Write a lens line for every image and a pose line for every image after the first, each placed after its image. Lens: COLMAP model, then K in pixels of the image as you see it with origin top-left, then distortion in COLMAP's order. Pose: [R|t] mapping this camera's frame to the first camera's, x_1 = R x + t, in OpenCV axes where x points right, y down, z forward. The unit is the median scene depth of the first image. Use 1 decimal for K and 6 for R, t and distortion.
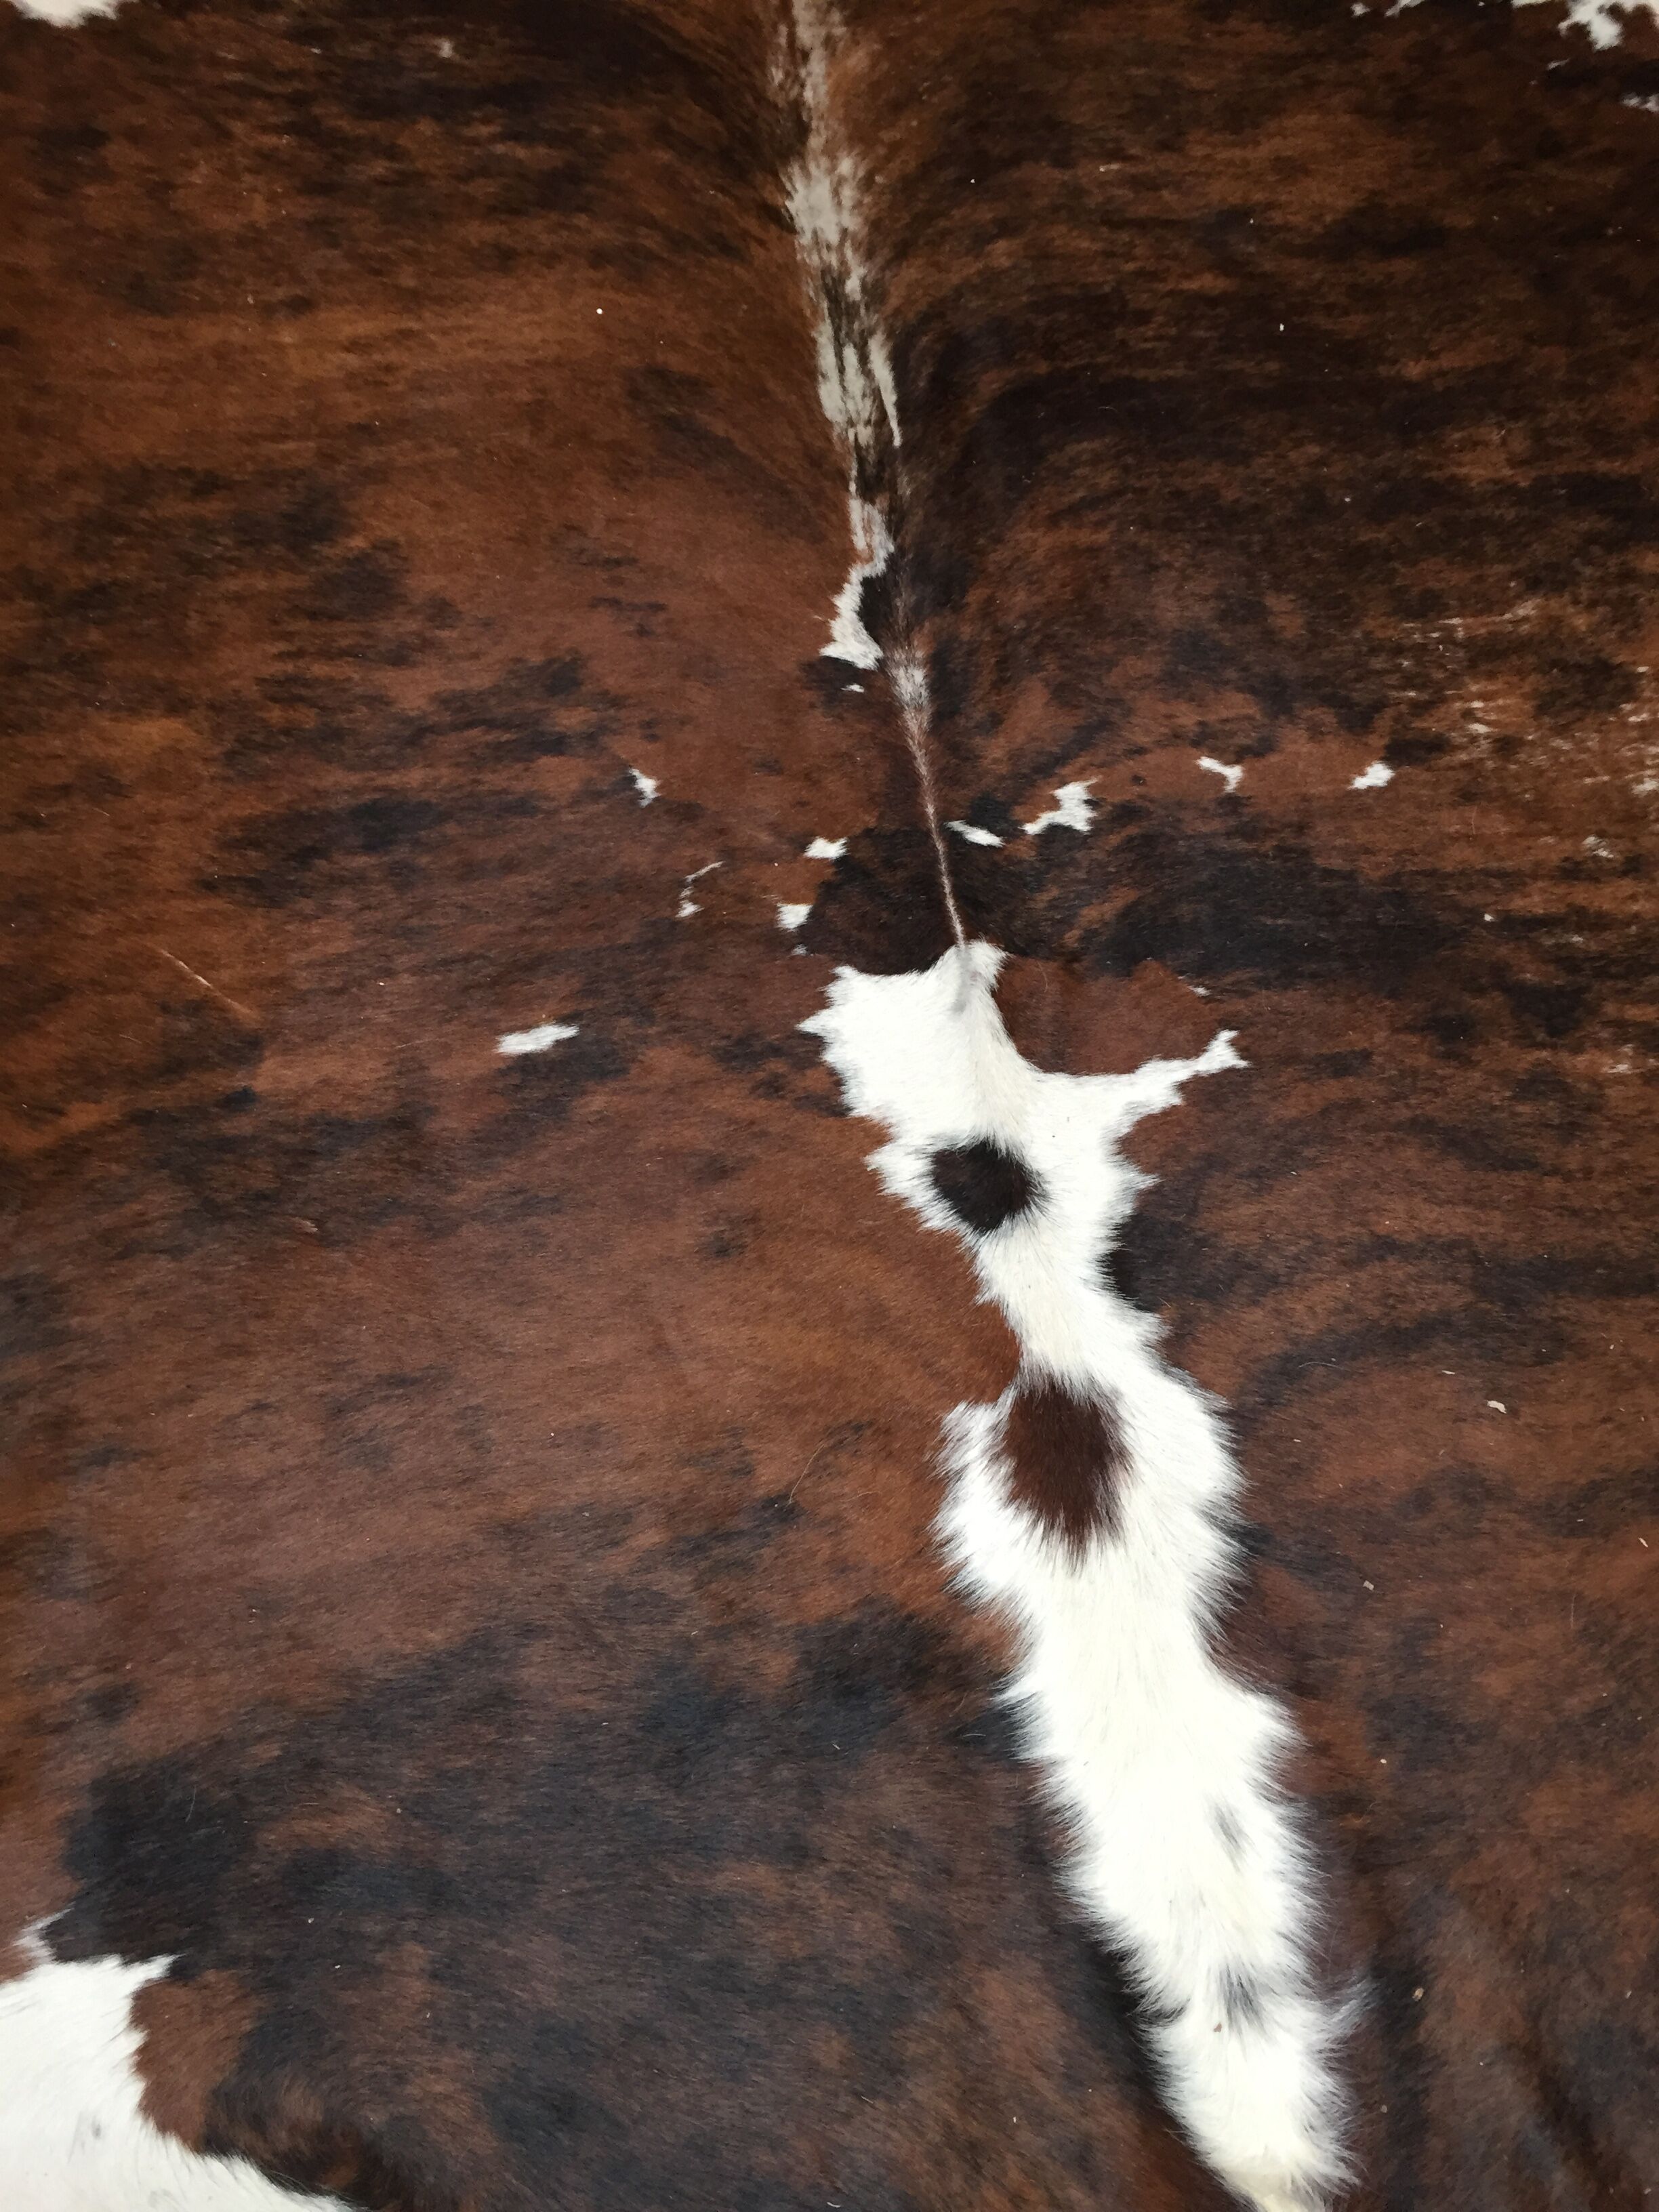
lens RADIAL K [[1884.5, 0, 825.9], [0, 1884.5, 1110.6], [0, 0, 1]] dist [0.085765, -0.120048]
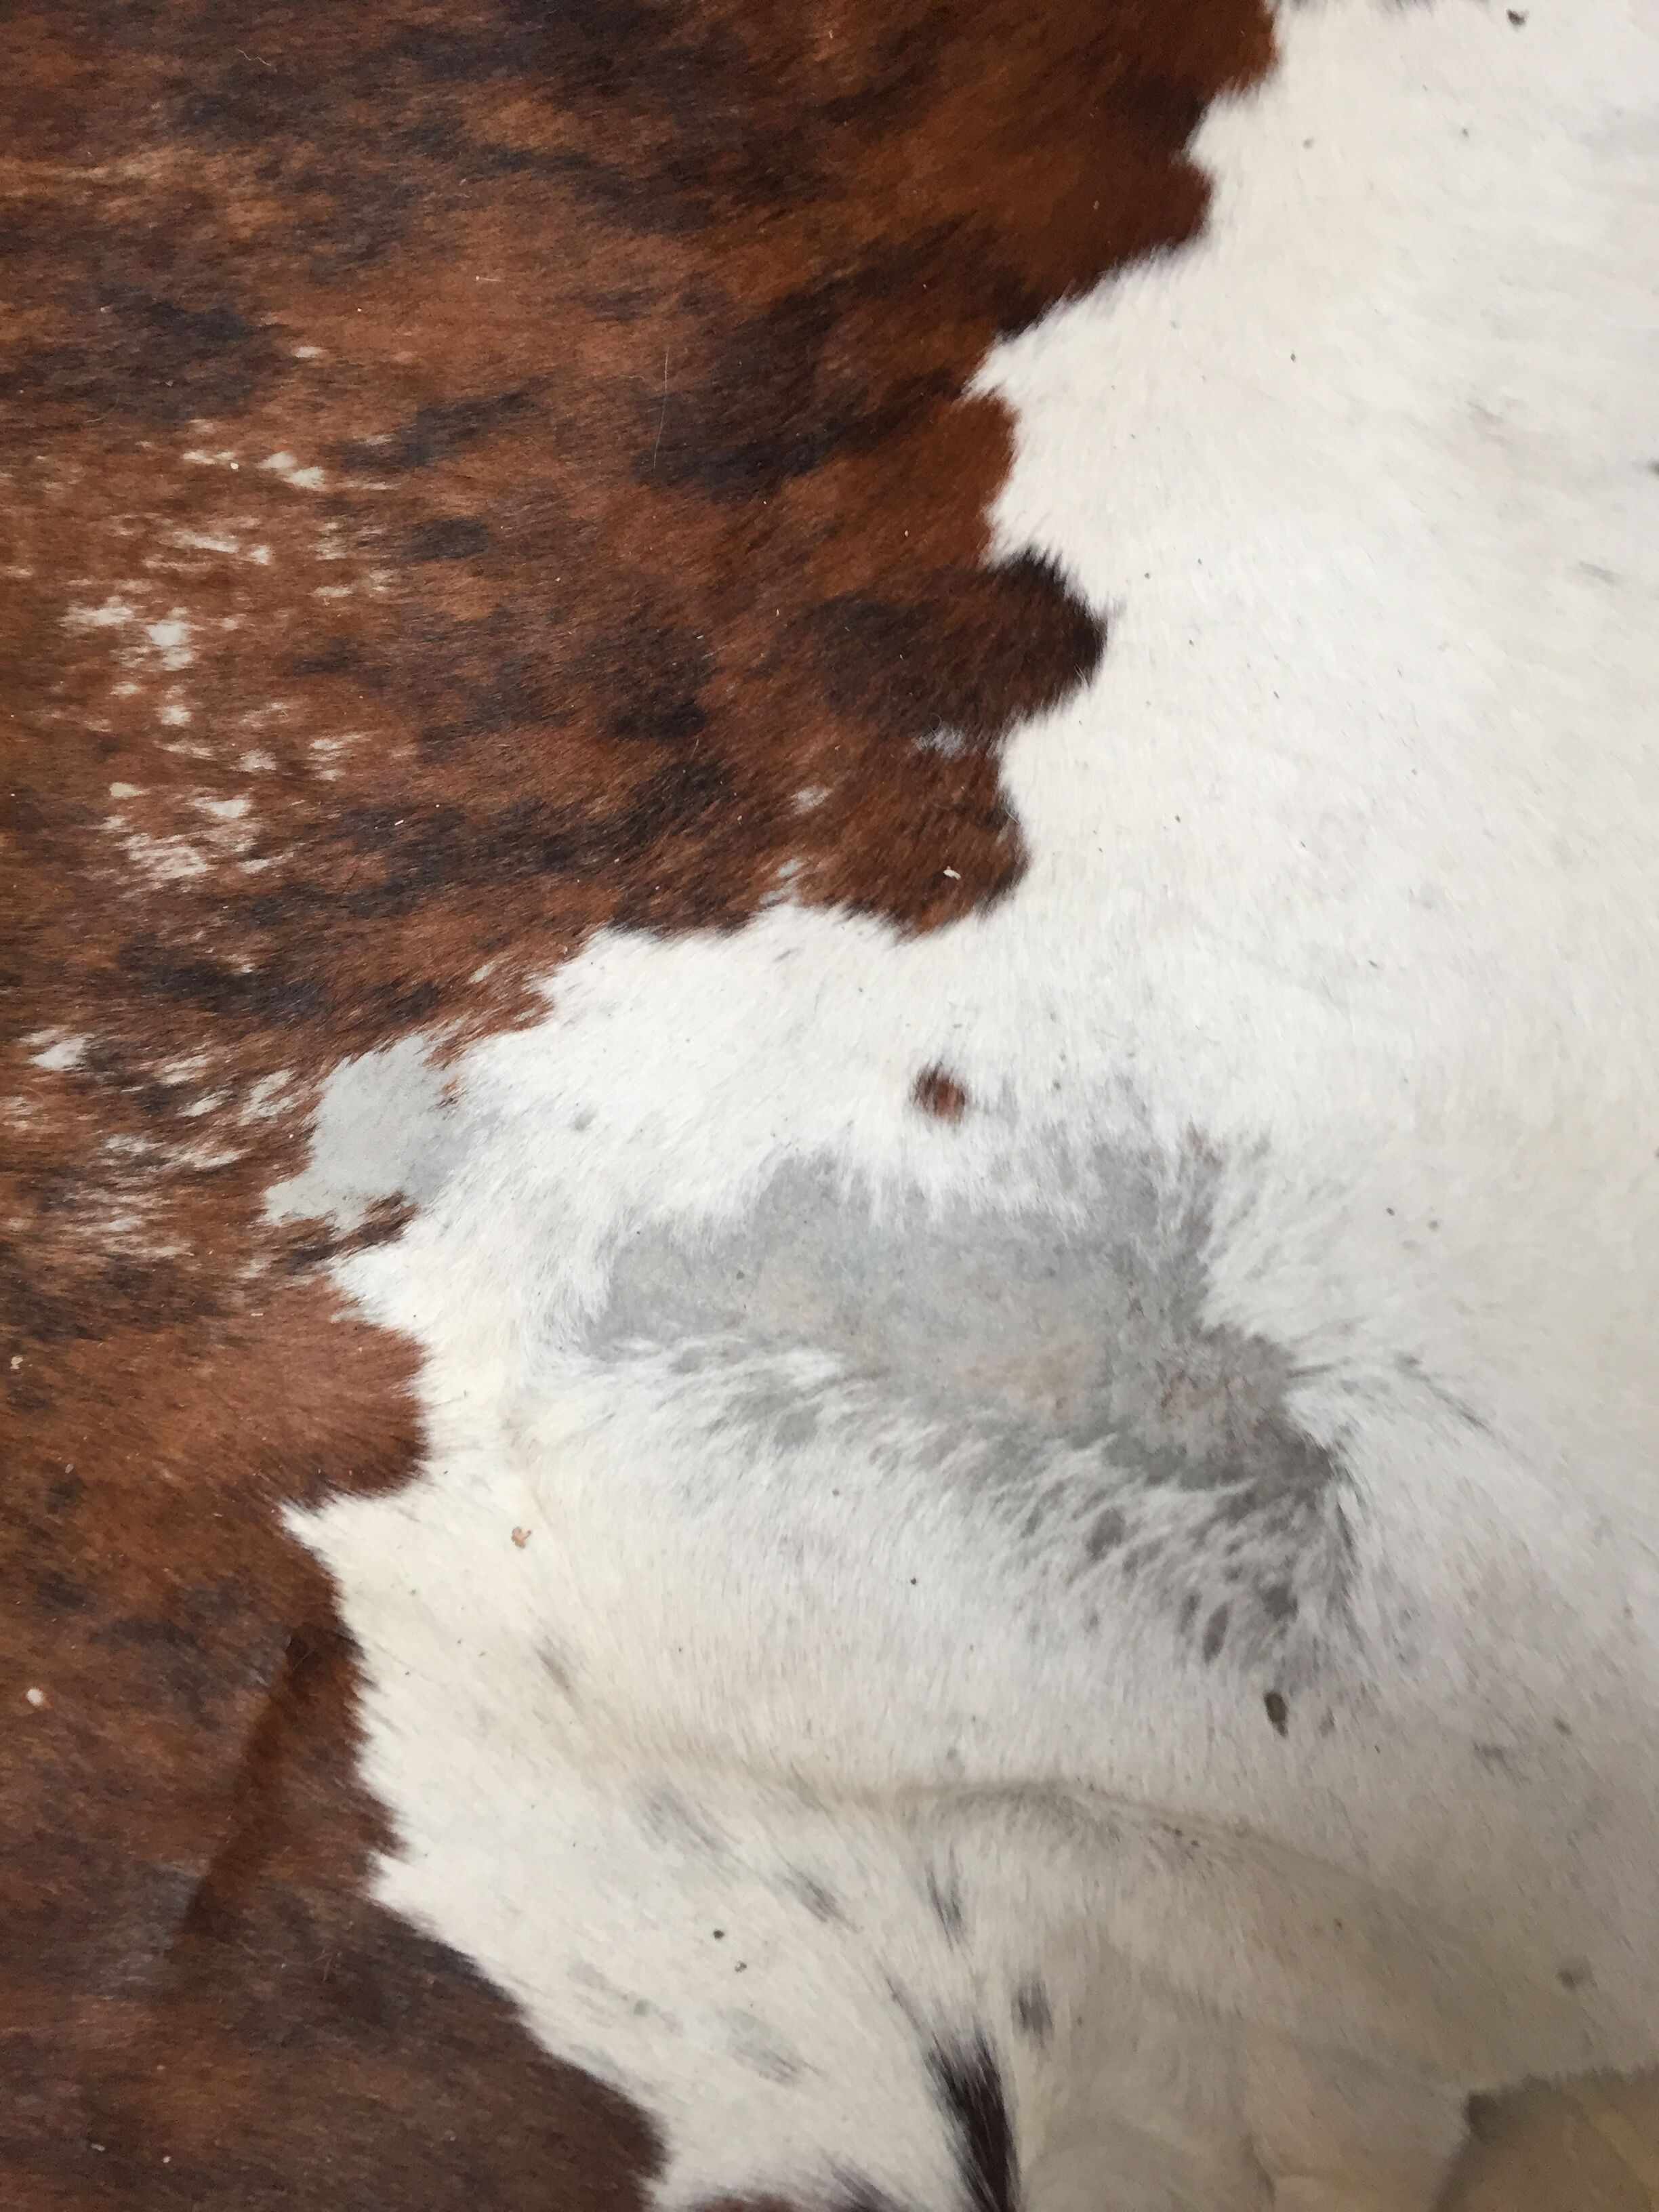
lens RADIAL K [[1884.5, 0, 827.0], [0, 1884.5, 1120.4], [0, 0, 1]] dist [0.085765, -0.120048]
pose [[0.922955, 0.288840, -0.254412, 0.772613], [-0.256777, 0.954434, 0.152058, -0.182648], [0.286740, -0.075015, 0.955067, 0.693610]]
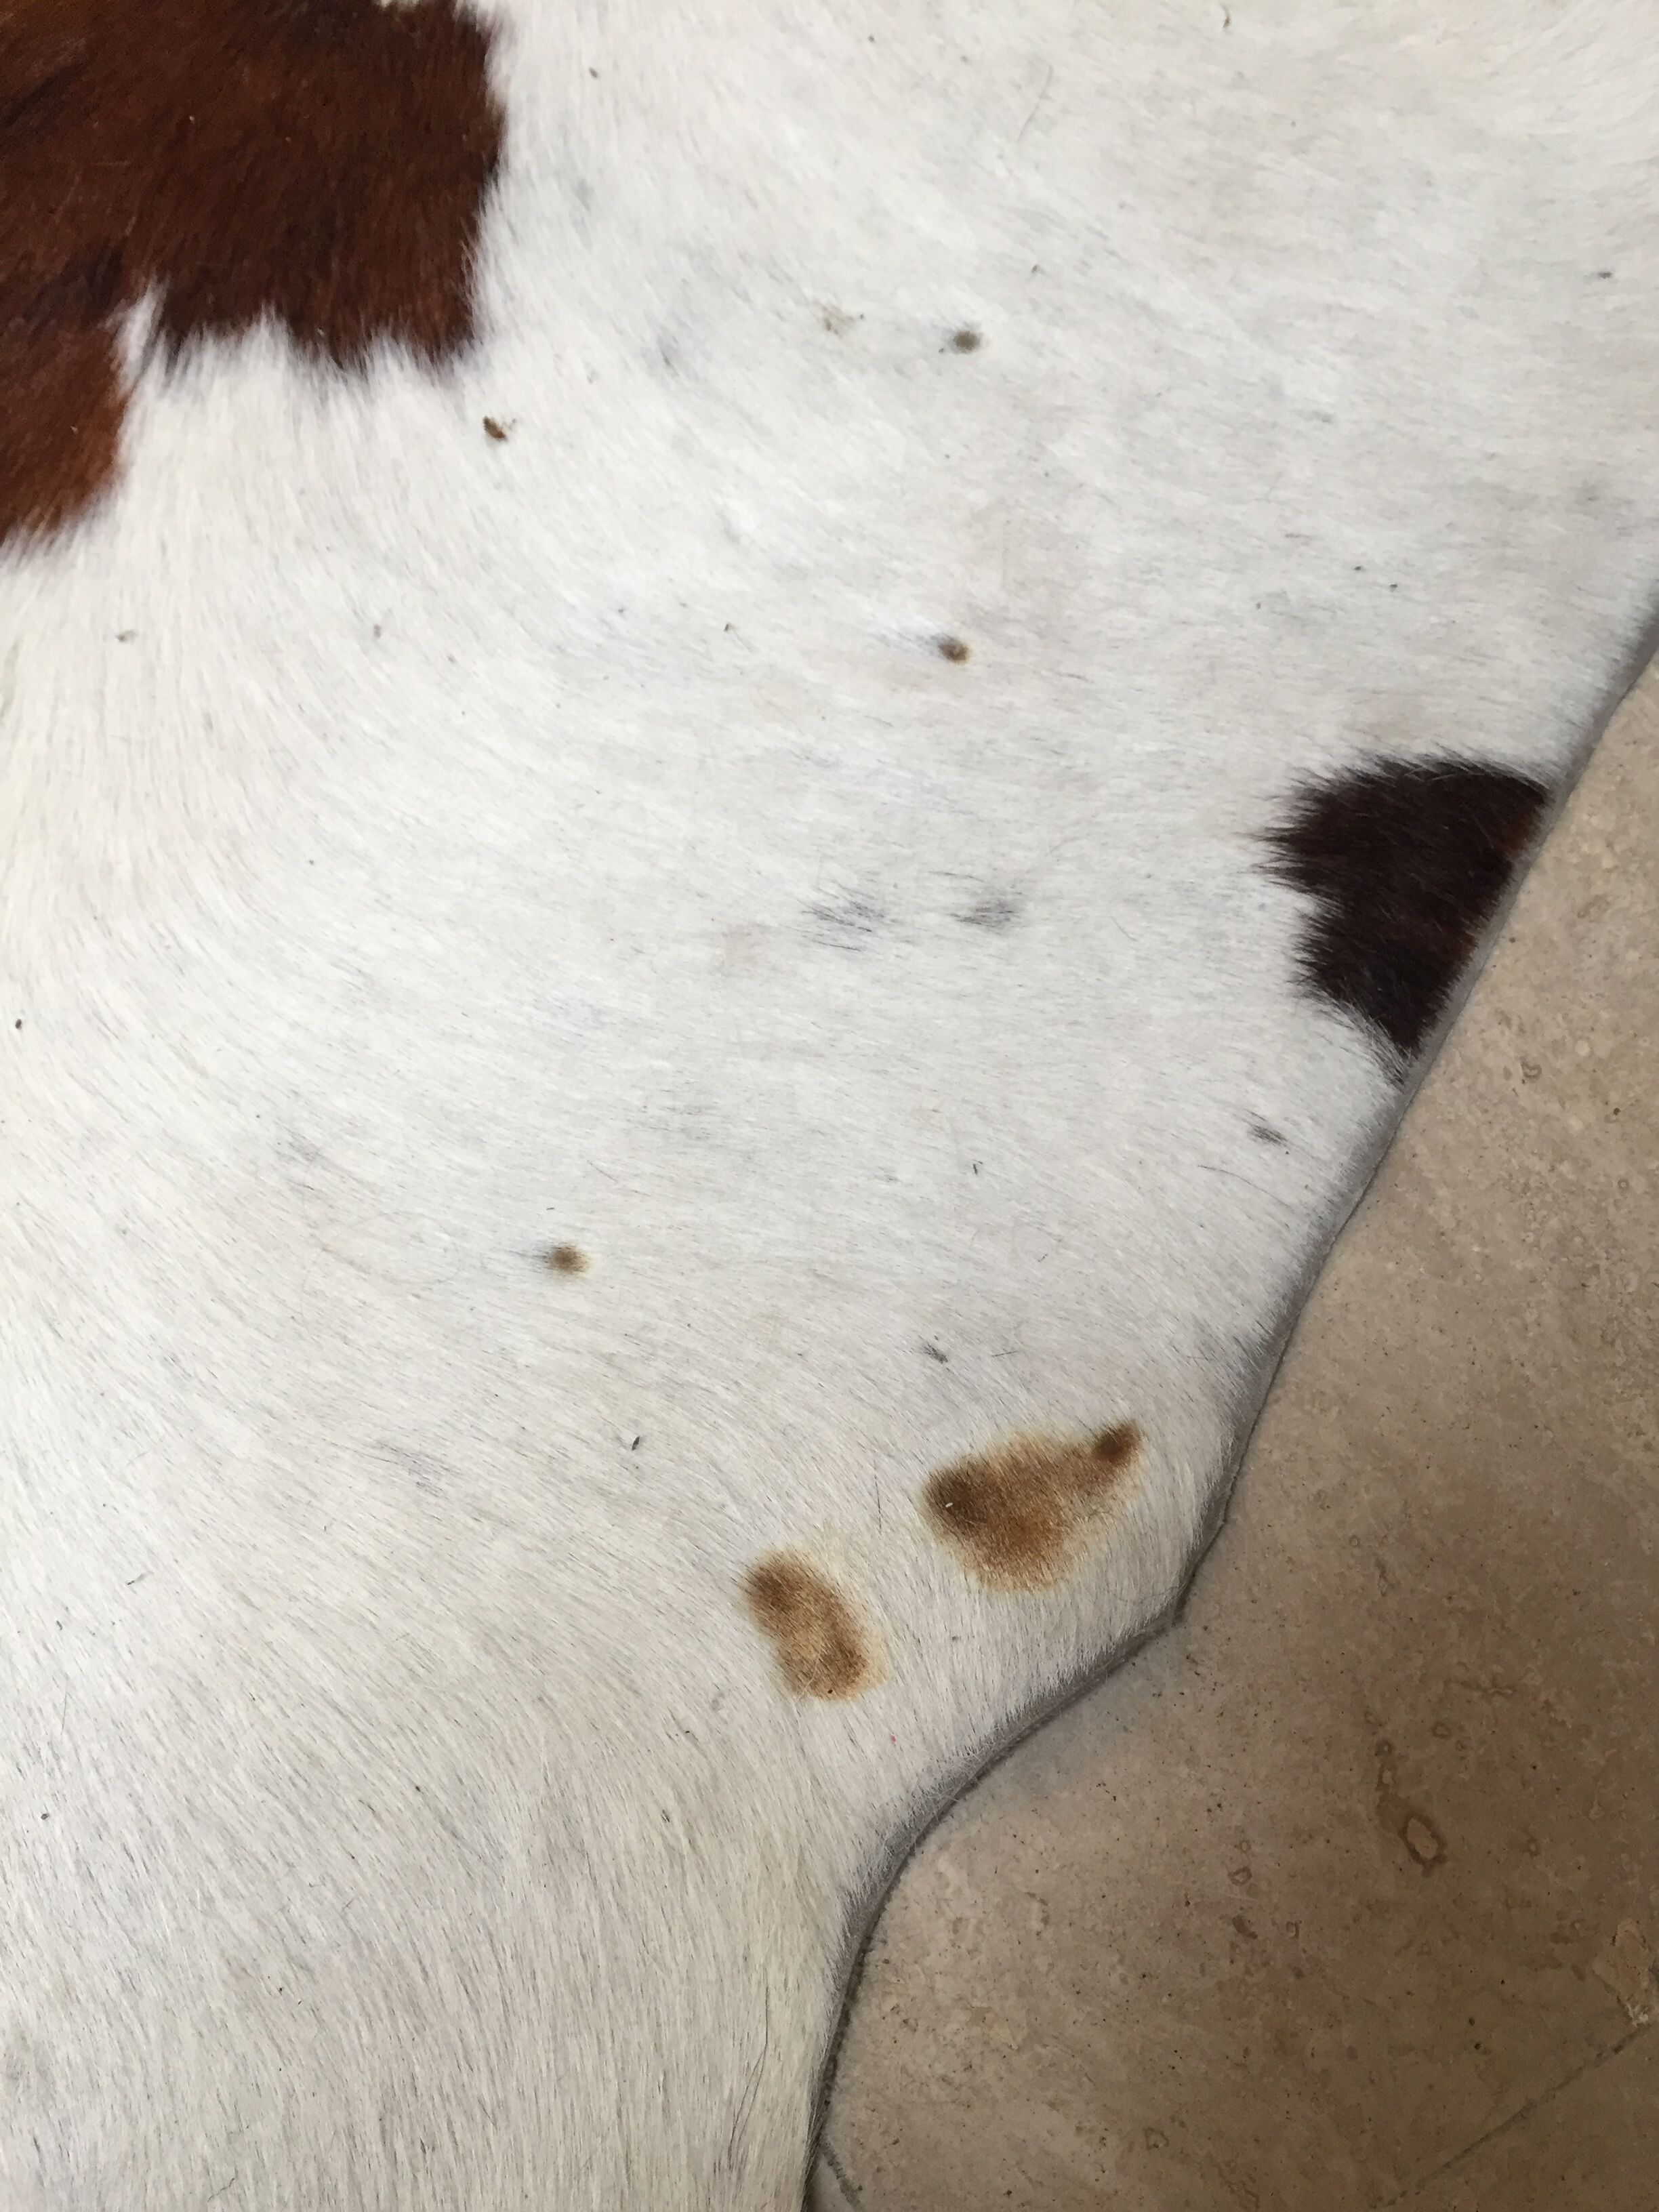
lens RADIAL K [[1884.5, 0, 843.1], [0, 1884.5, 1108.3], [0, 0, 1]] dist [0.085765, -0.120048]
pose [[0.918072, 0.338149, -0.206881, 0.883550], [-0.295536, 0.931666, 0.211322, -0.401364], [0.264202, -0.132868, 0.955271, 0.933611]]
